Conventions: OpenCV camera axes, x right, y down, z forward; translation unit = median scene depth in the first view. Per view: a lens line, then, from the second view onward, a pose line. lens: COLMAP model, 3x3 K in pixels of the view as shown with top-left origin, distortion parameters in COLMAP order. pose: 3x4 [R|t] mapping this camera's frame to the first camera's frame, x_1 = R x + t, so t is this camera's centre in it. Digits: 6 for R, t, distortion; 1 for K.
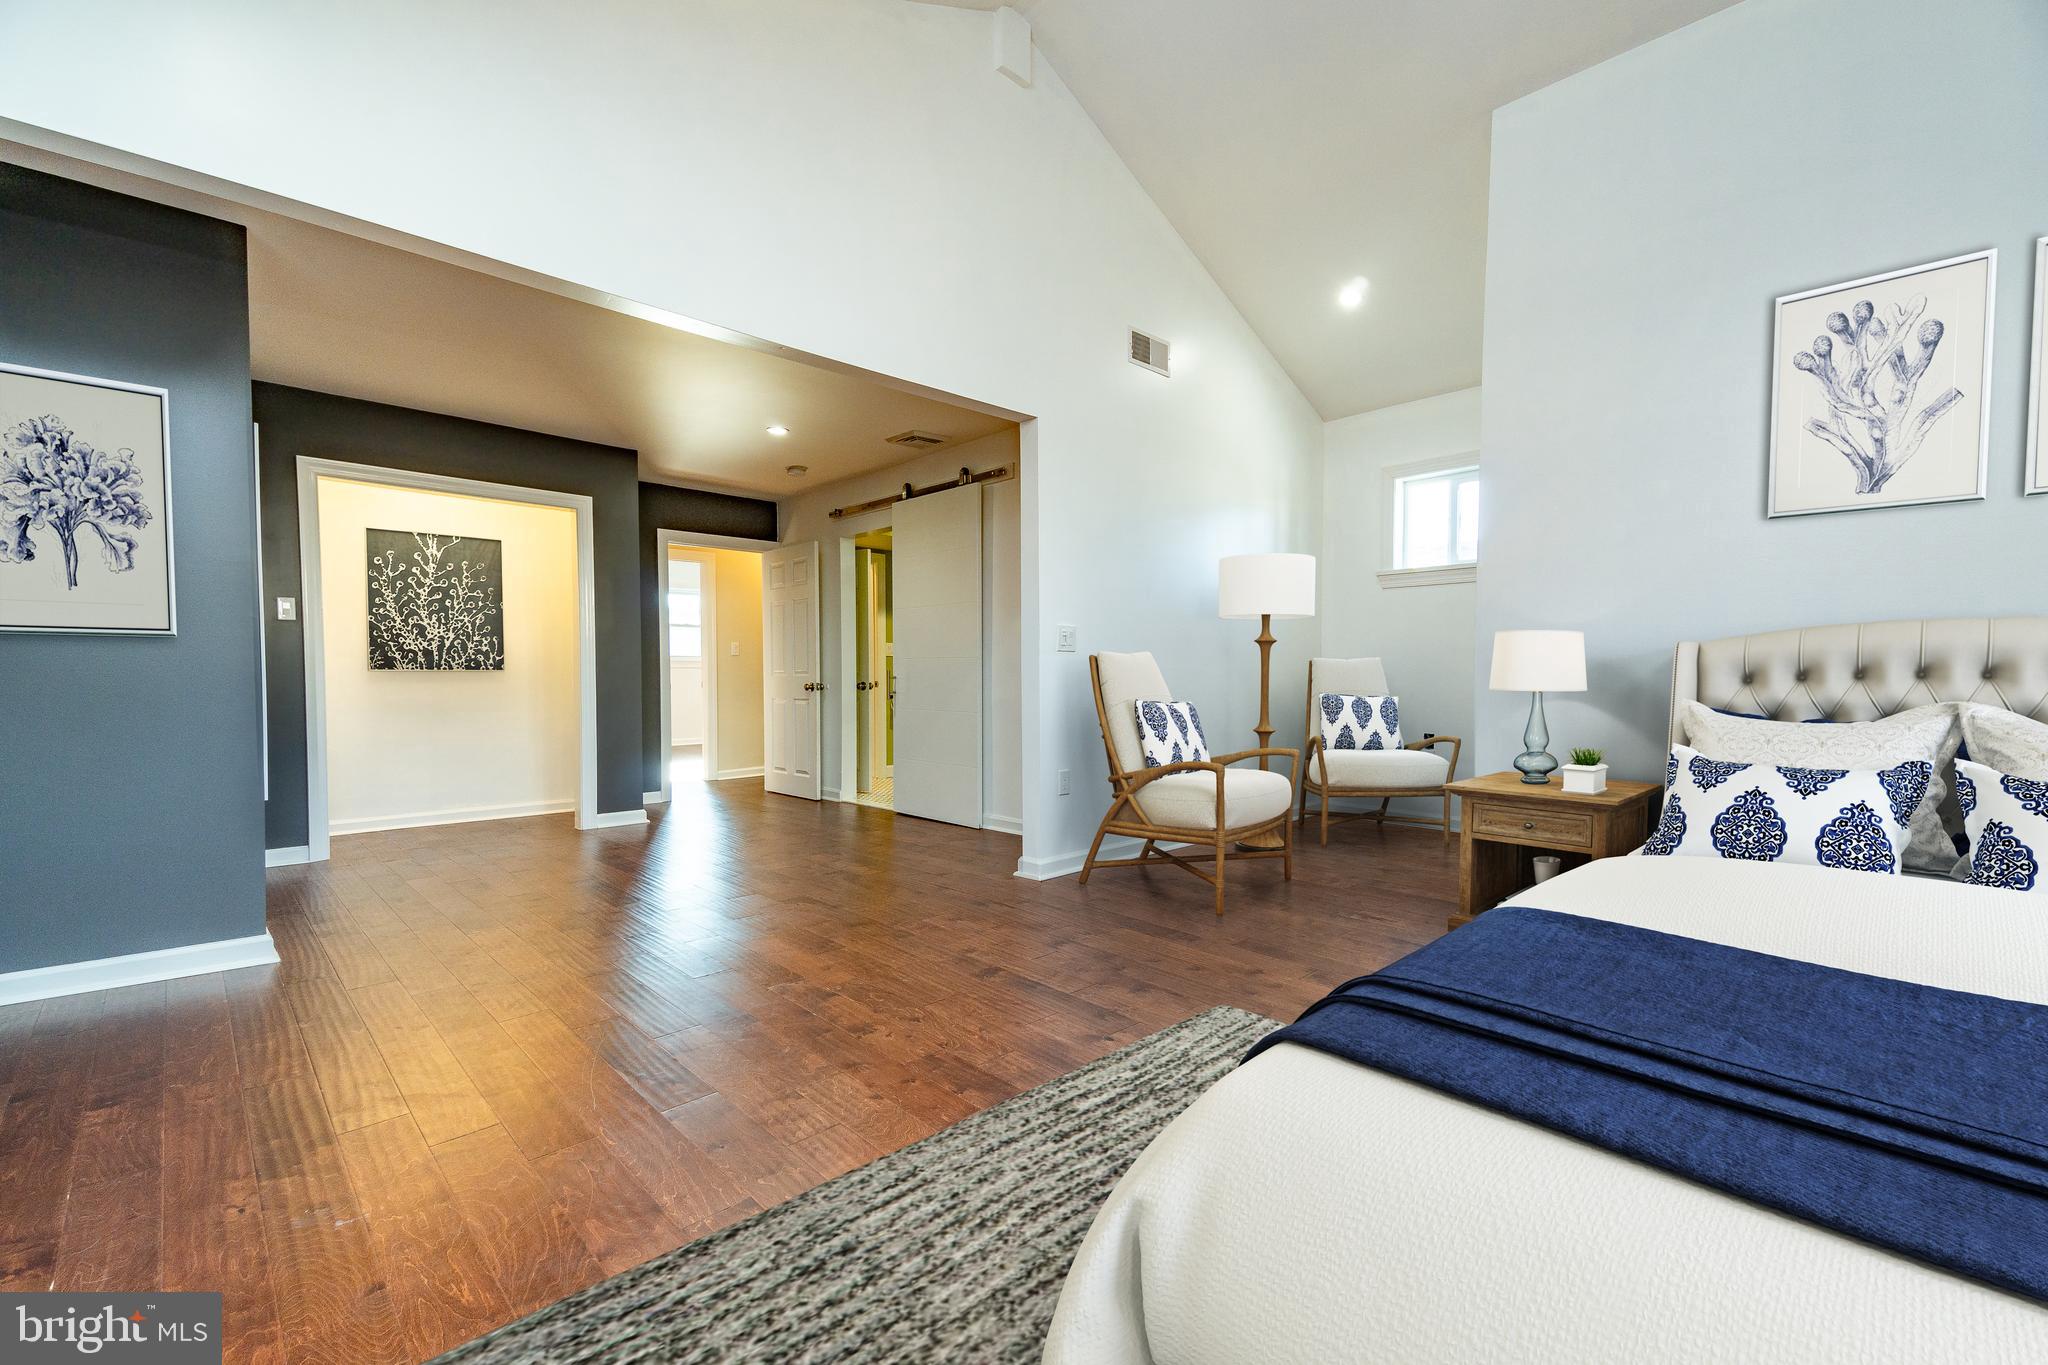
lens RADIAL K [[870.6, 0, 1020.1], [0, 870.6, 683.2], [0, 0, 1]] dist [0.049834, -0.014624]
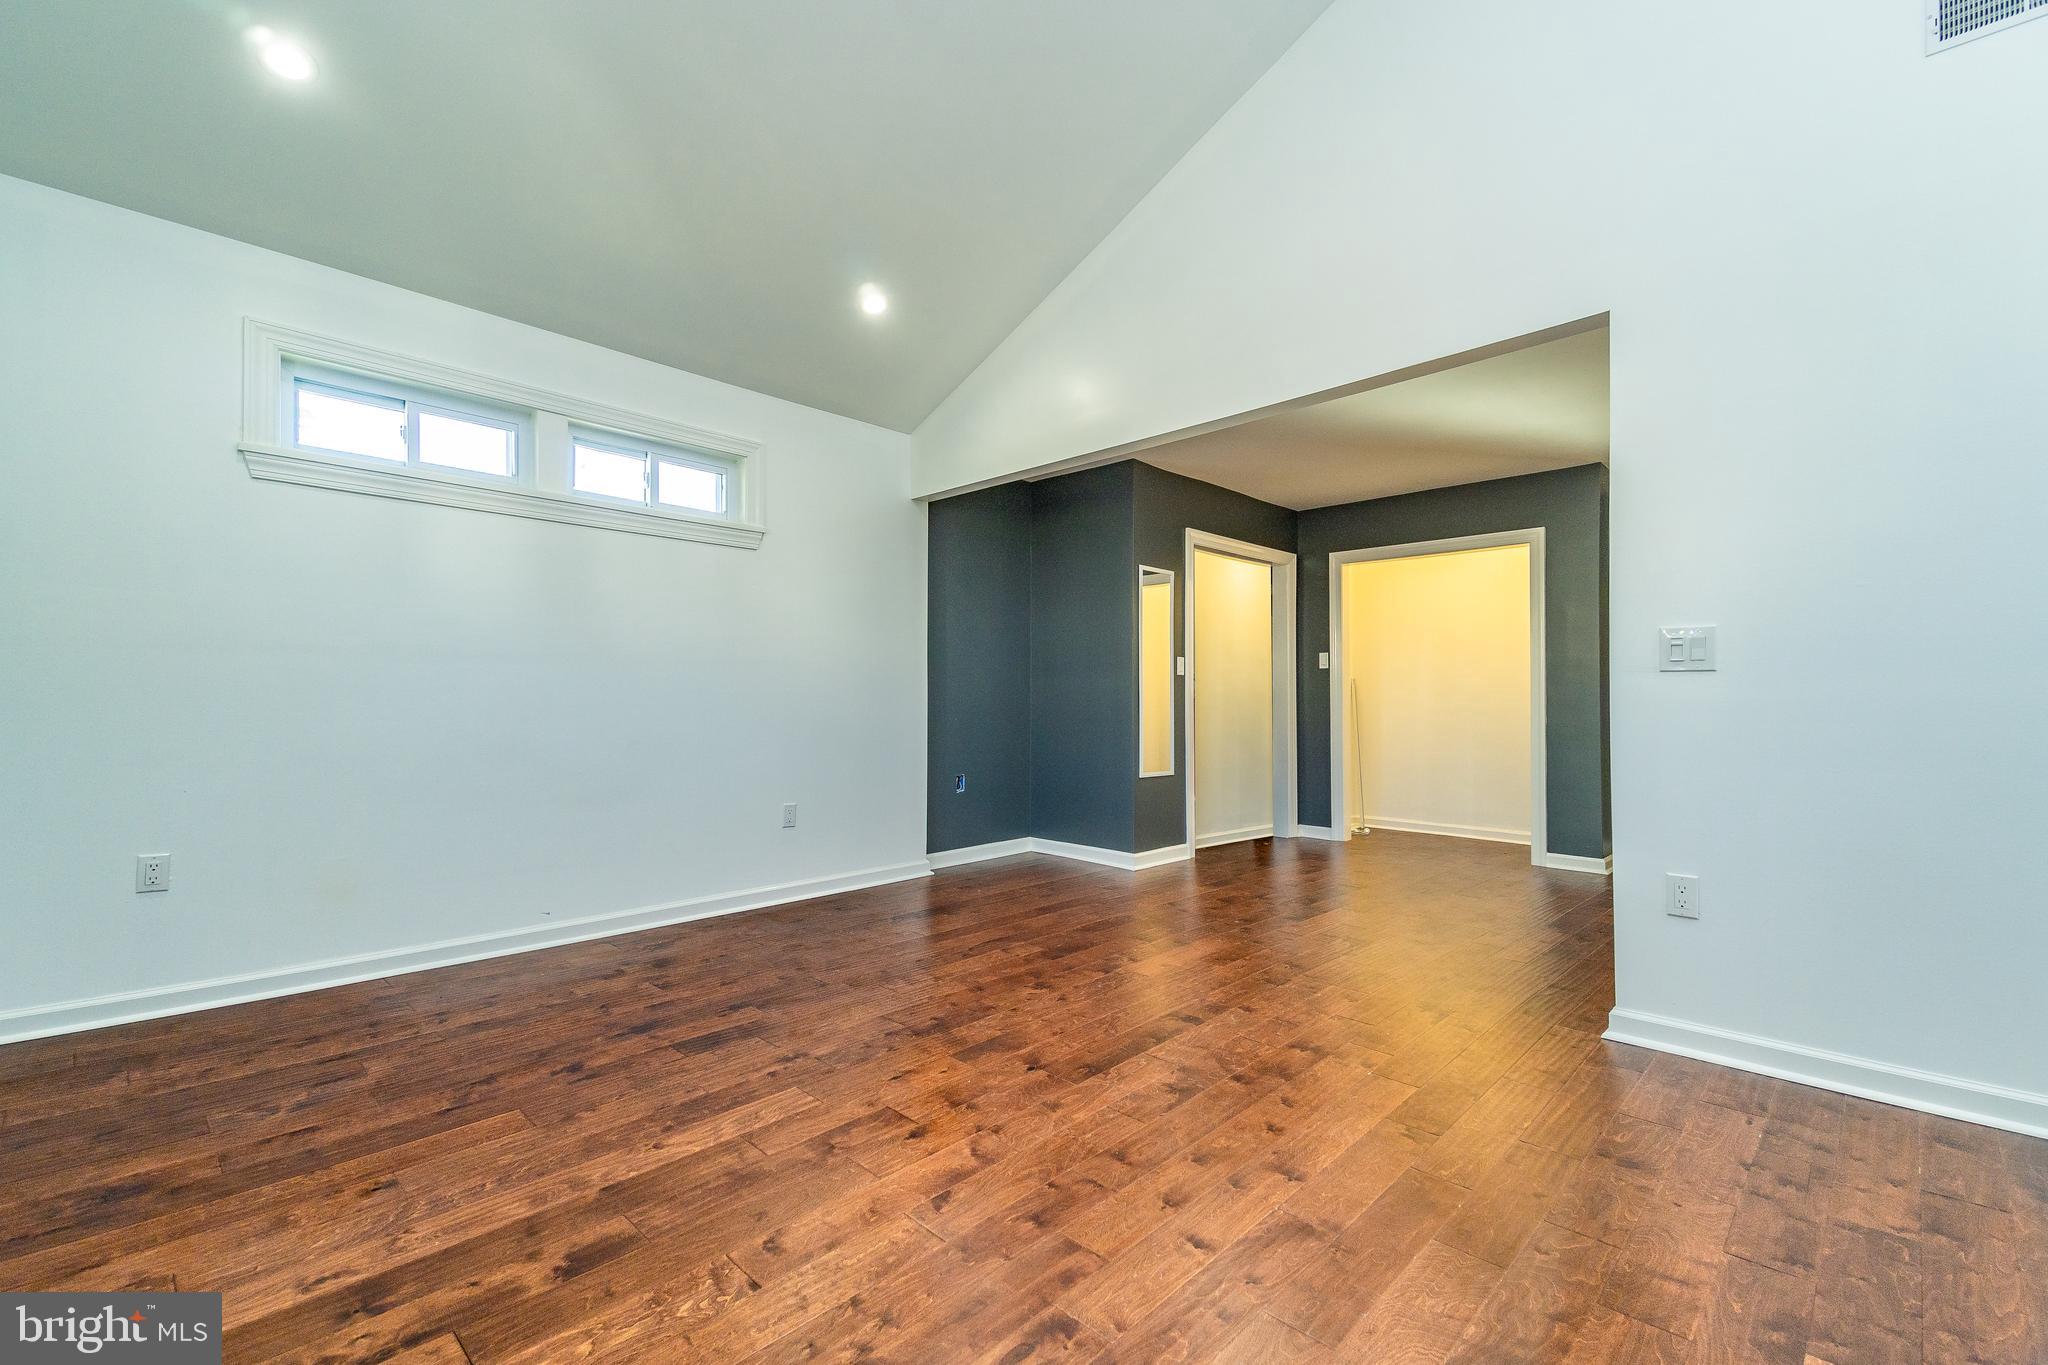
lens RADIAL K [[870.6, 0, 1038.6], [0, 870.6, 692.4], [0, 0, 1]] dist [0.049834, -0.014624]
pose [[0.051948, -0.008001, -0.998618, 0.556226], [-0.019452, 0.999770, -0.009023, -0.009196], [0.998460, 0.019894, 0.051780, 0.473211]]
